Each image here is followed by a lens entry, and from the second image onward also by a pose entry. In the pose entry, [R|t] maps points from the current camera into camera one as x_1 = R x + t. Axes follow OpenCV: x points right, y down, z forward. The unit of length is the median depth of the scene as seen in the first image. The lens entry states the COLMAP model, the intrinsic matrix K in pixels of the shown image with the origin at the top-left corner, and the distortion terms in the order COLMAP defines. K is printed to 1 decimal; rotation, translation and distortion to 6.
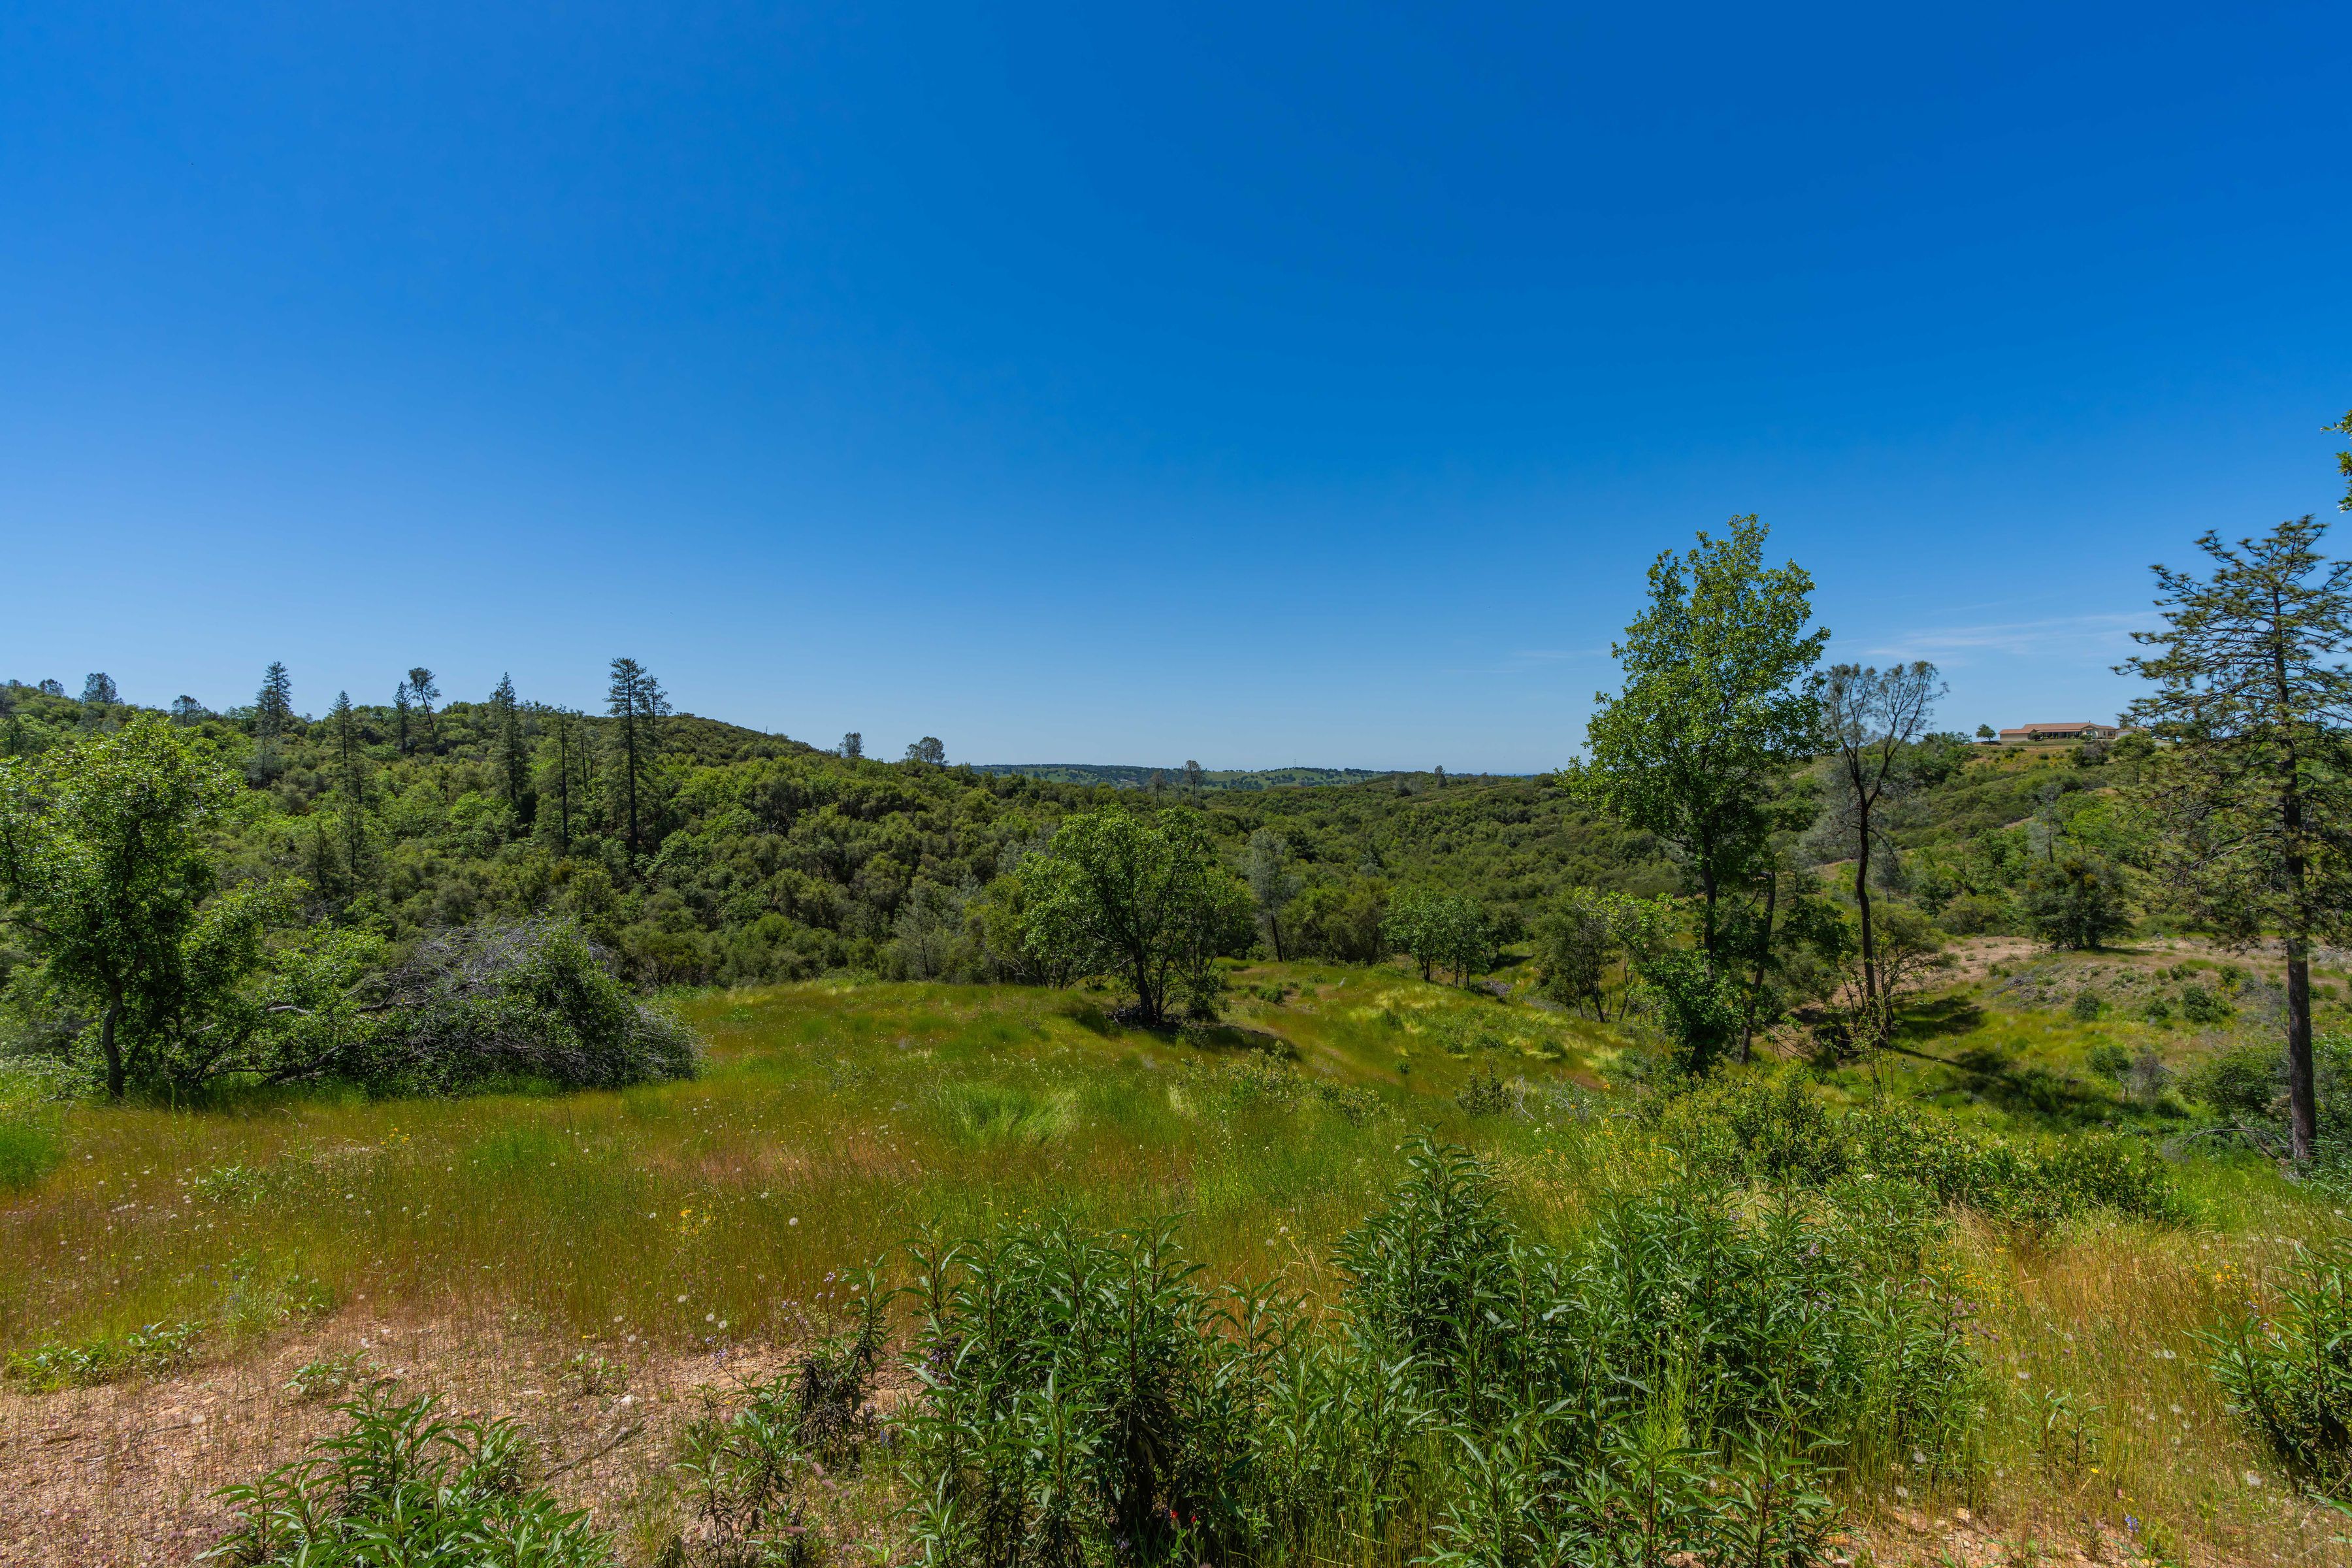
lens RADIAL K [[1074.1, 0, 1134.7], [0, 1074.1, 776.0], [0, 0, 1]] dist [-0.016971, 0.005749]
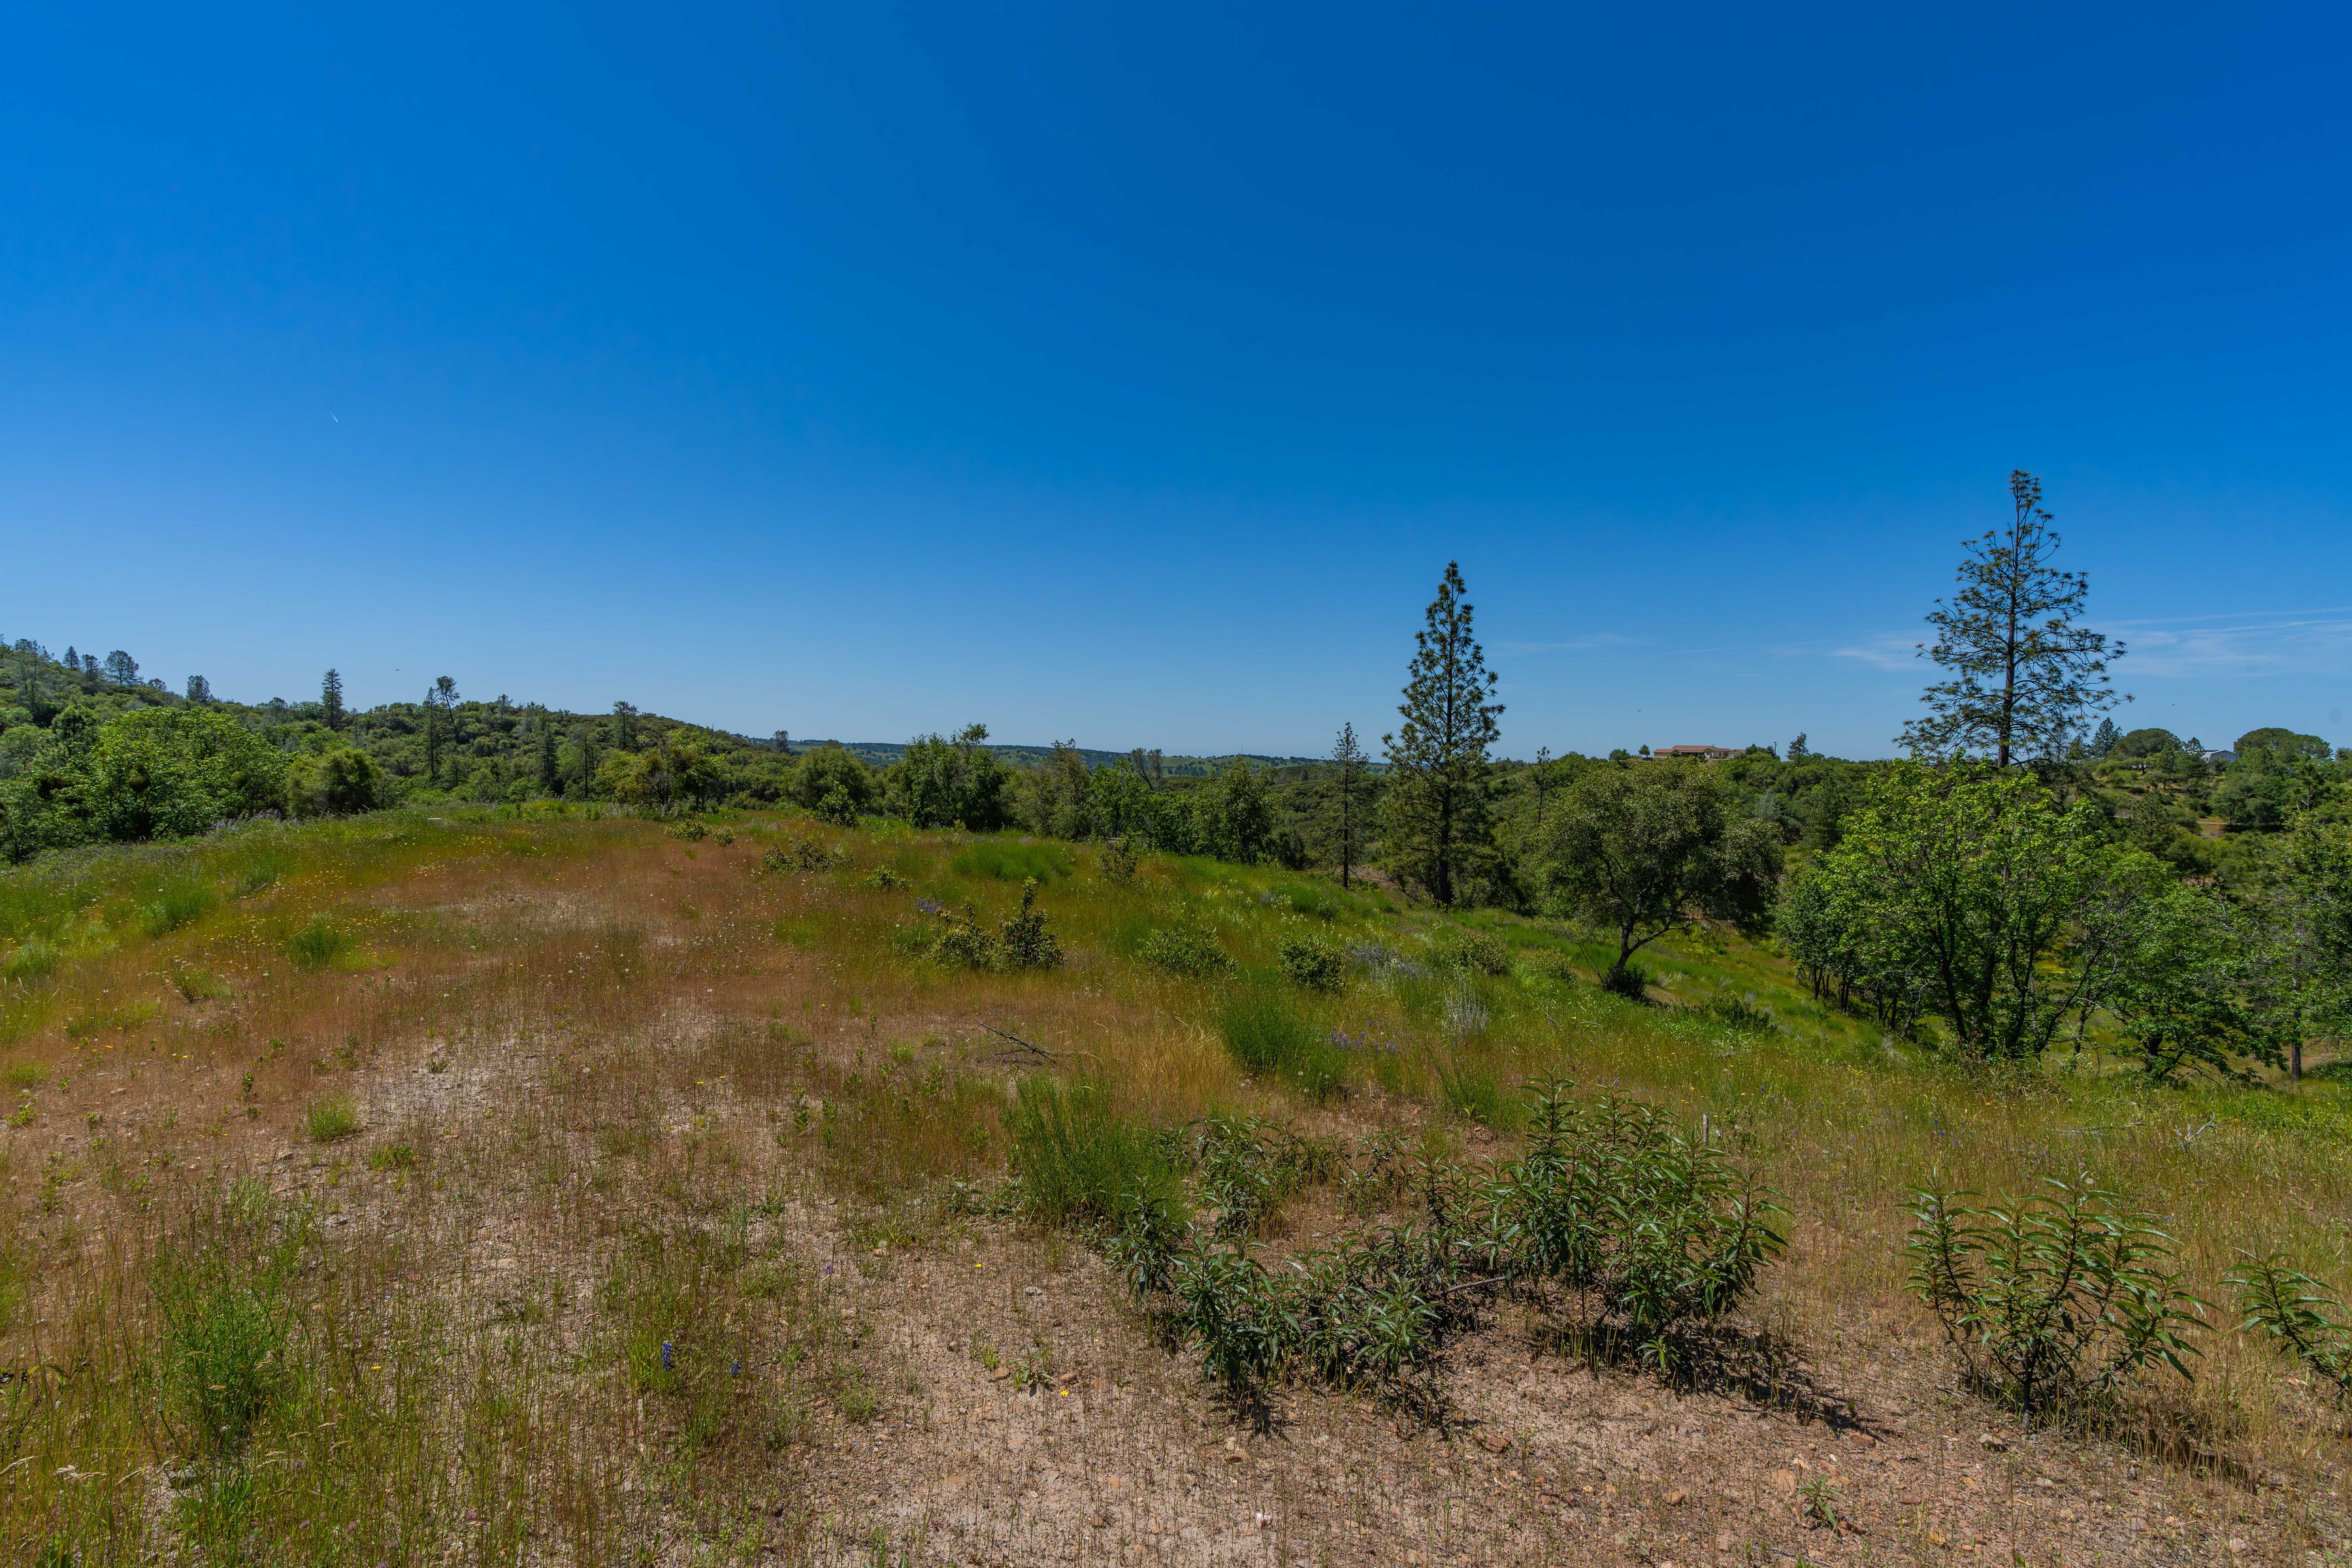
lens RADIAL K [[1074.1, 0, 1137.5], [0, 1074.1, 761.7], [0, 0, 1]] dist [-0.016971, 0.005749]
pose [[0.998812, 0.022599, 0.043177, 0.279333], [-0.022708, 0.999740, 0.002026, -0.039678], [-0.043120, -0.003004, 0.999065, -0.768540]]
